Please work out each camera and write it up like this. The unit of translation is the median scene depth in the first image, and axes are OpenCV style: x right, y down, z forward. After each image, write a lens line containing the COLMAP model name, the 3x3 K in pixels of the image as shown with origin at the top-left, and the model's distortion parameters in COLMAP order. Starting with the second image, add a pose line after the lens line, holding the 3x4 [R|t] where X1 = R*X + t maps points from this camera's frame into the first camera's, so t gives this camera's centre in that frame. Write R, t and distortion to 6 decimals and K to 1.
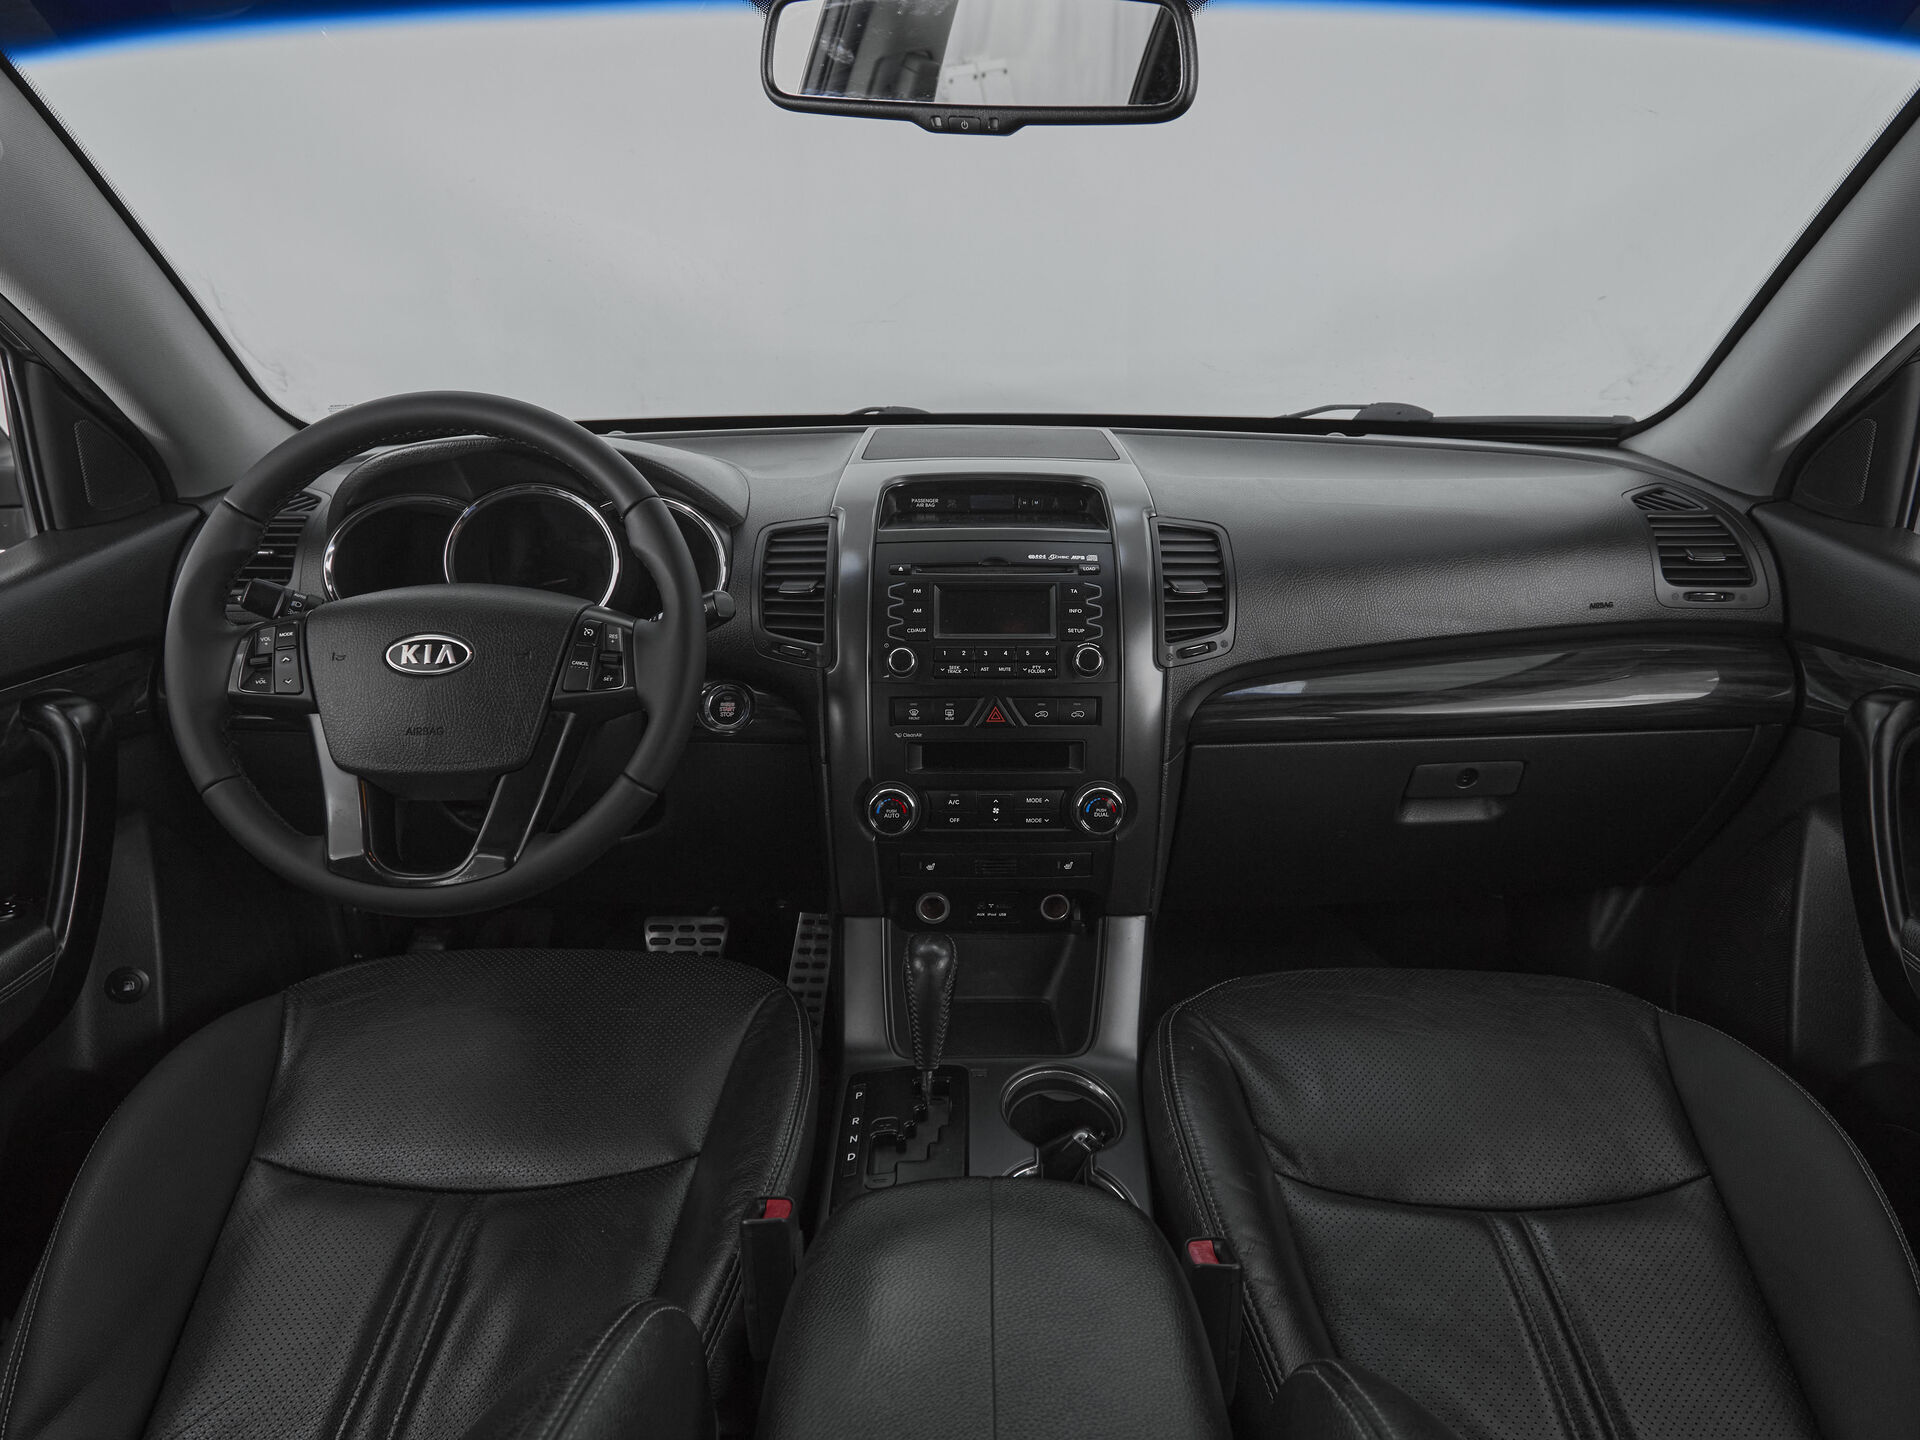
lens RADIAL K [[1110.9, 0, 965.8], [0, 1110.9, 715.0], [0, 0, 1]] dist [-0.003202, -0.004594]
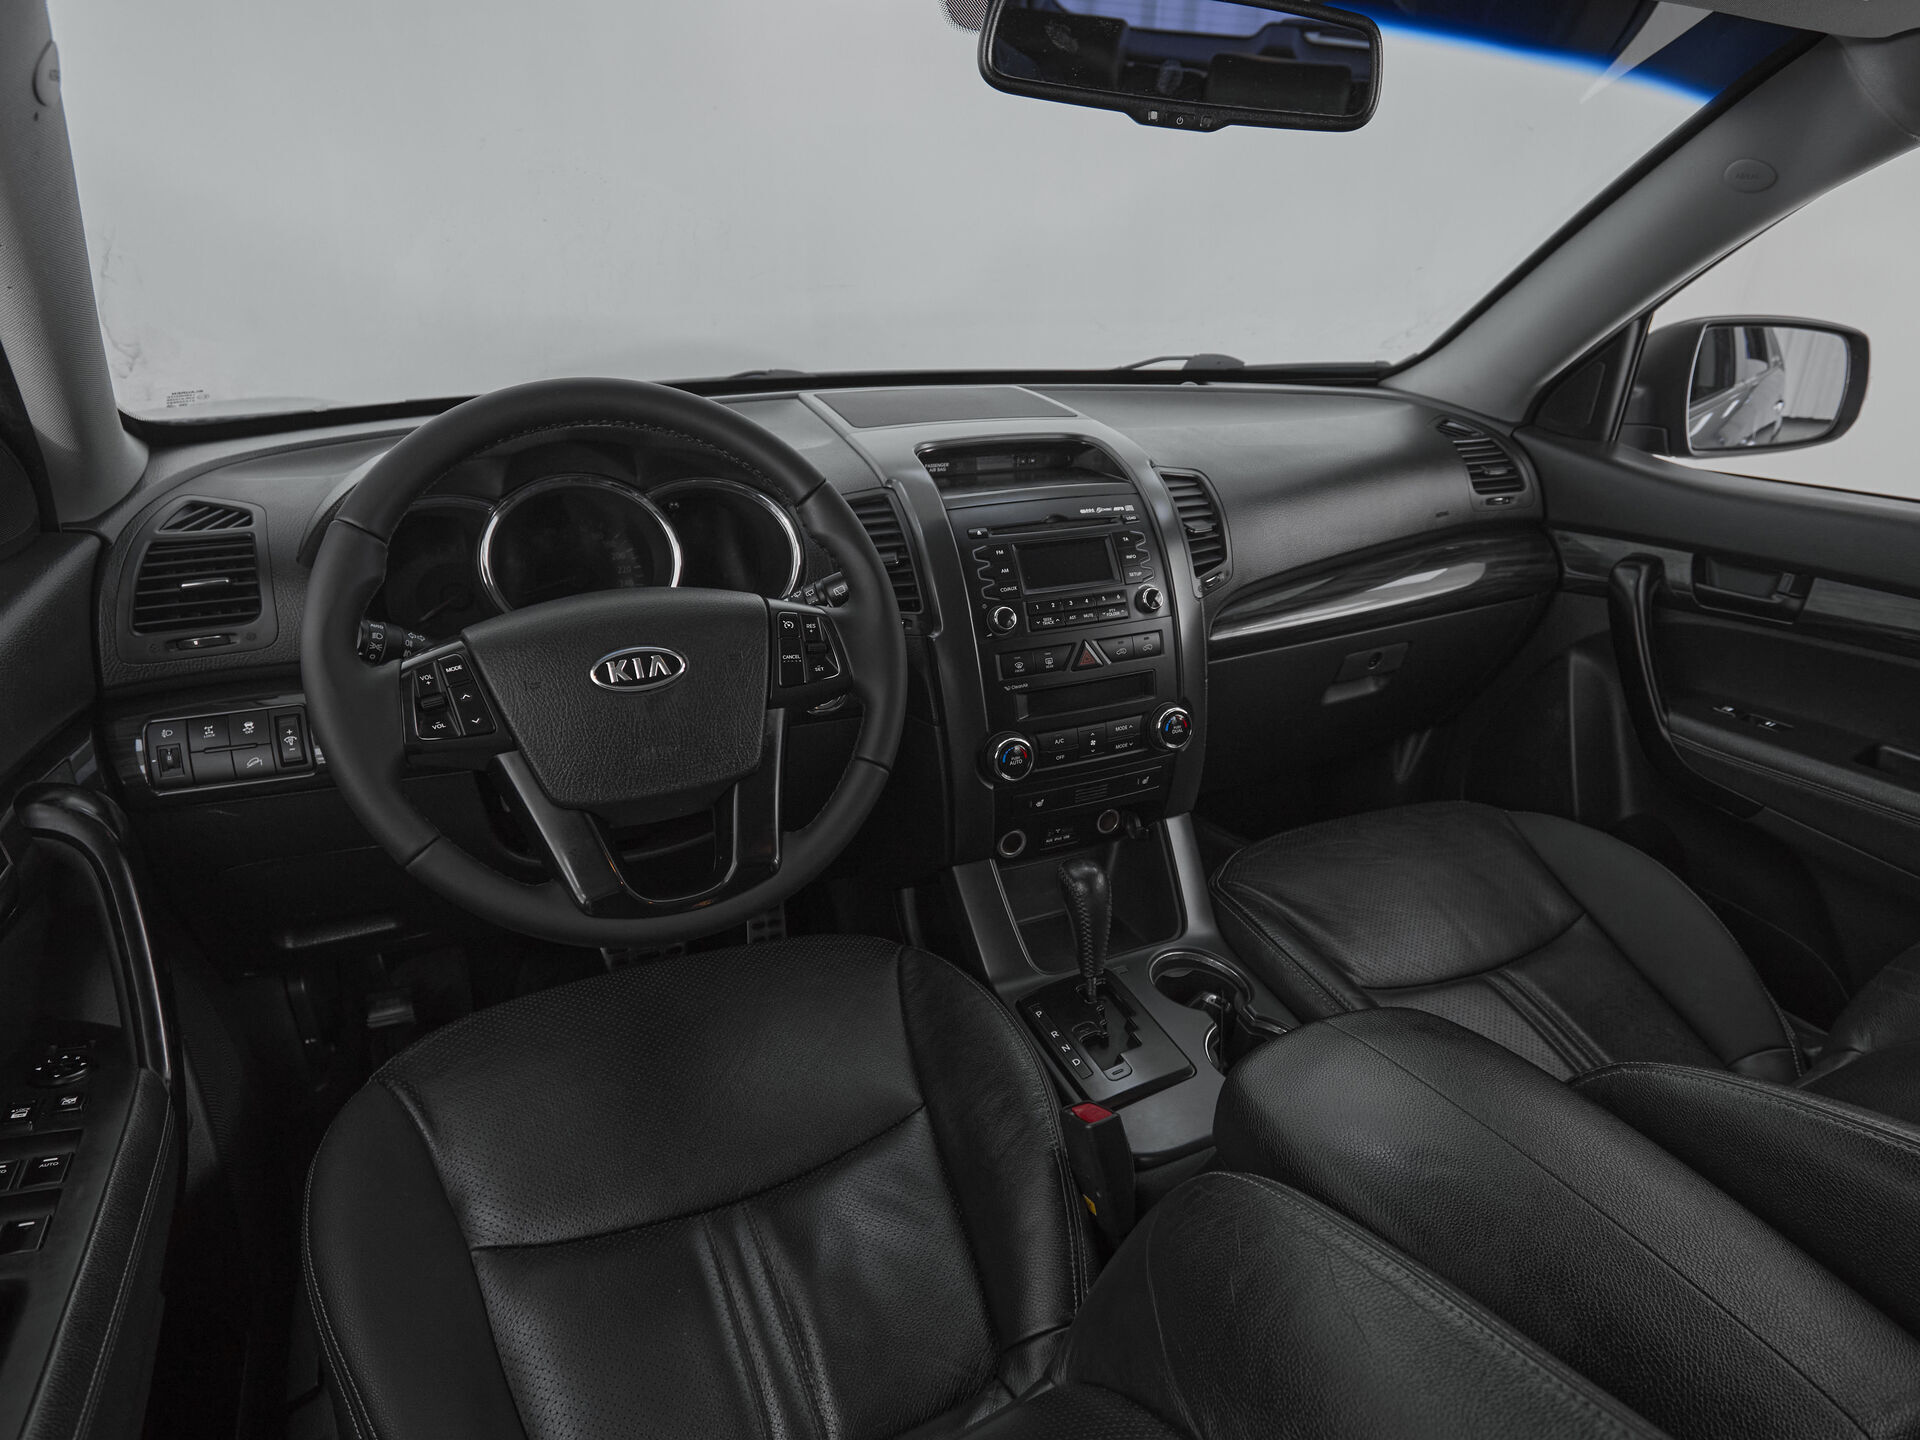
lens RADIAL K [[1110.9, 0, 976.5], [0, 1110.9, 751.4], [0, 0, 1]] dist [-0.003202, -0.004594]
pose [[0.904761, -0.164752, 0.392765, -0.503222], [0.132098, 0.985228, 0.108973, -0.041339], [-0.404917, -0.046711, 0.913159, 0.024105]]
